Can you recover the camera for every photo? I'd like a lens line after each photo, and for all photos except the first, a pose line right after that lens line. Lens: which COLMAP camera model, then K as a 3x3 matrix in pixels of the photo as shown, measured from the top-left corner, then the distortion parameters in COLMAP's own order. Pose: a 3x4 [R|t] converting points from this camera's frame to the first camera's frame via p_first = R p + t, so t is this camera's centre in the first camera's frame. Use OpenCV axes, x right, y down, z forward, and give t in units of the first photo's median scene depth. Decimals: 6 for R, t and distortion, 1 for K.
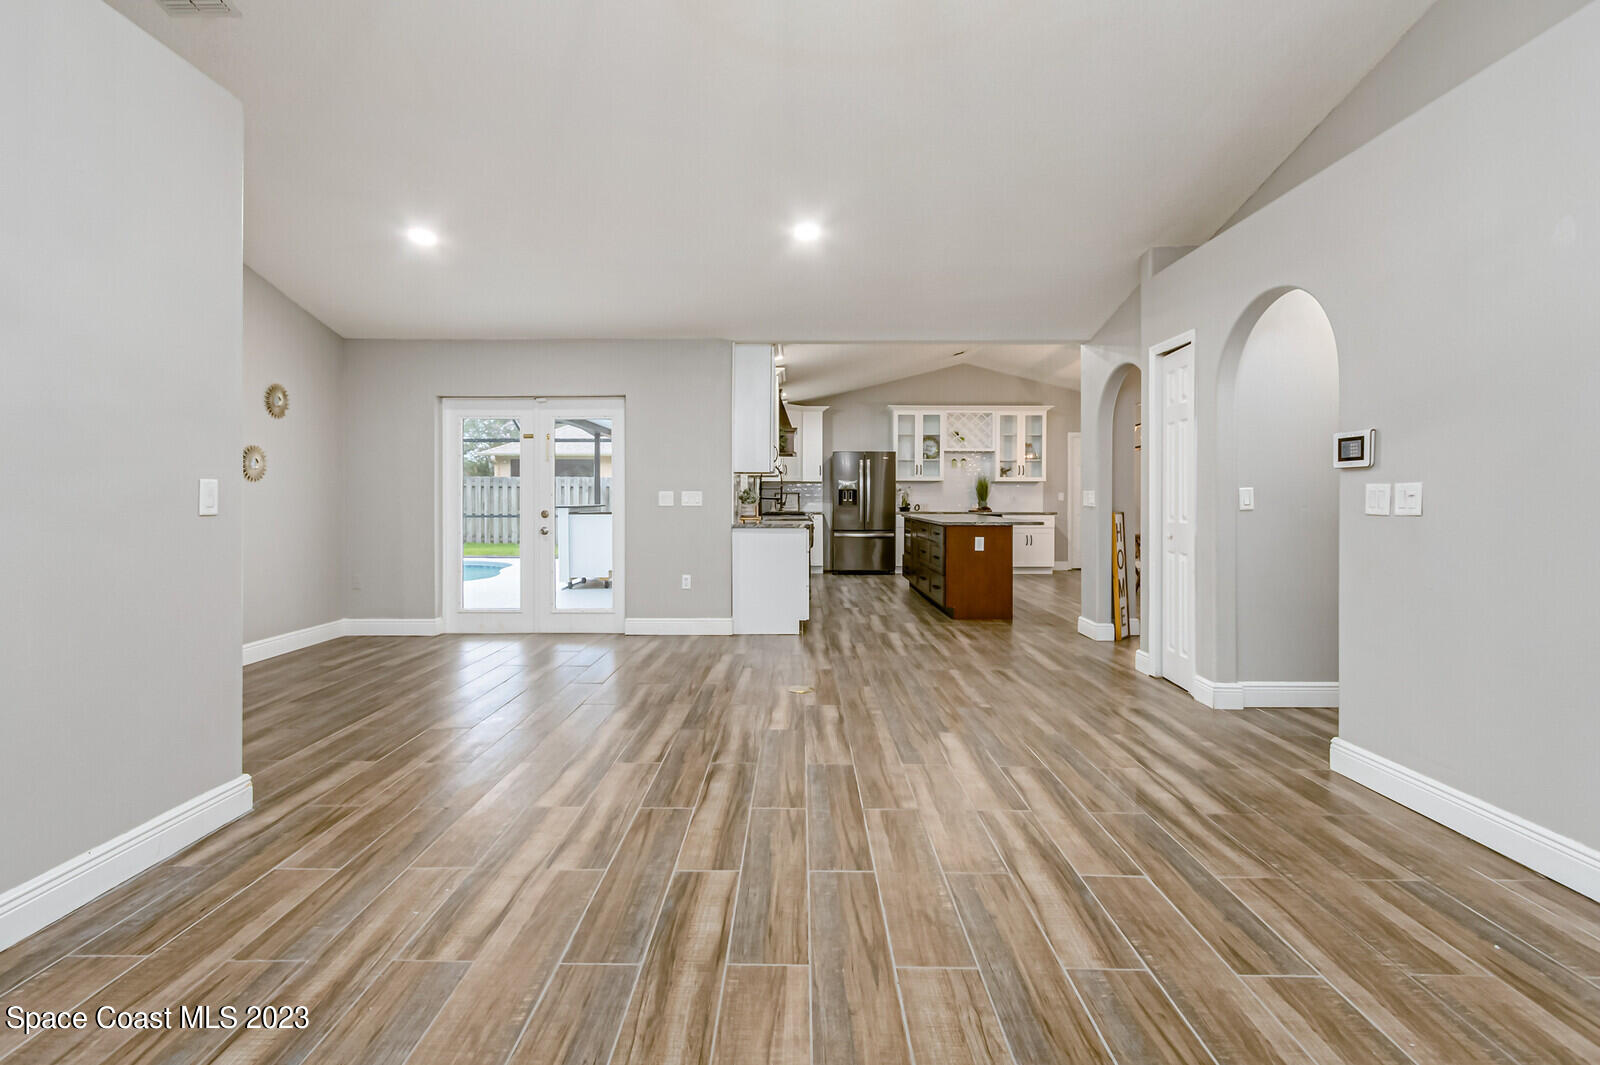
lens RADIAL K [[753.0, 0, 793.3], [0, 753.0, 498.9], [0, 0, 1]] dist [0.000189, 0.000156]
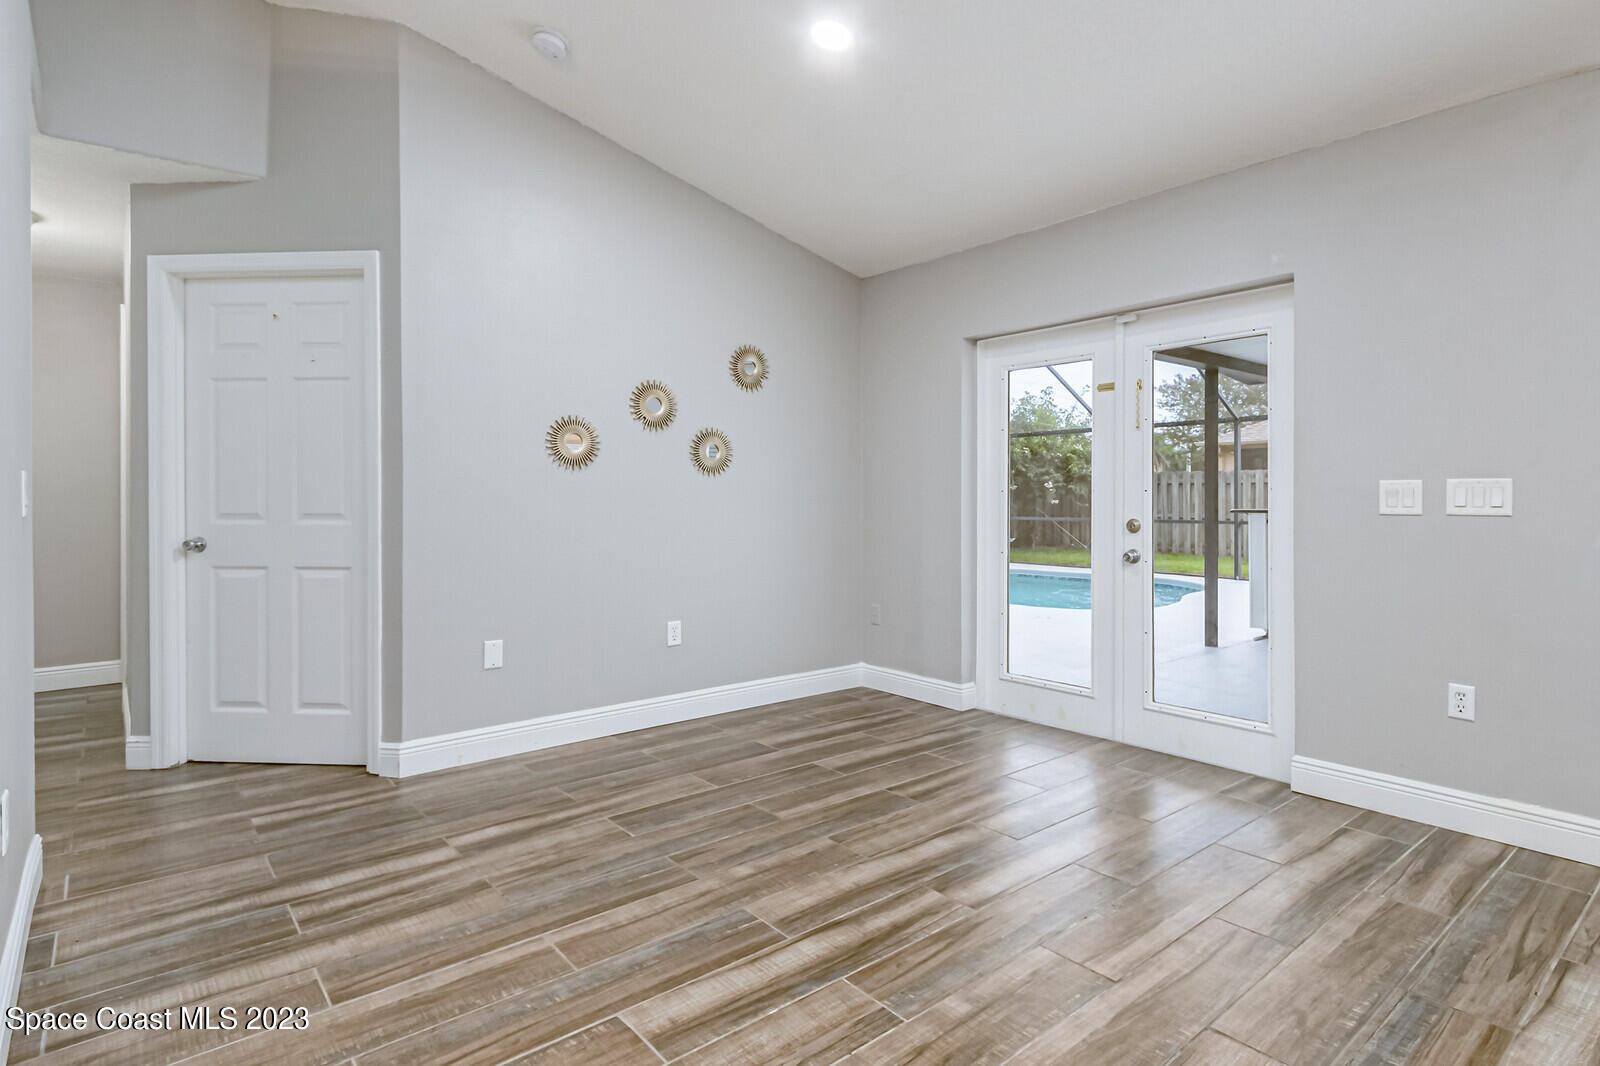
lens RADIAL K [[826.2, 0, 745.9], [0, 826.2, 499.7], [0, 0, 1]] dist [-0.000447, -0.000469]
pose [[0.613599, 0.000069, -0.789617, -0.031356], [-0.000111, 1.000000, 0.000001, 0.001331], [0.789617, 0.000087, 0.613599, 0.425756]]
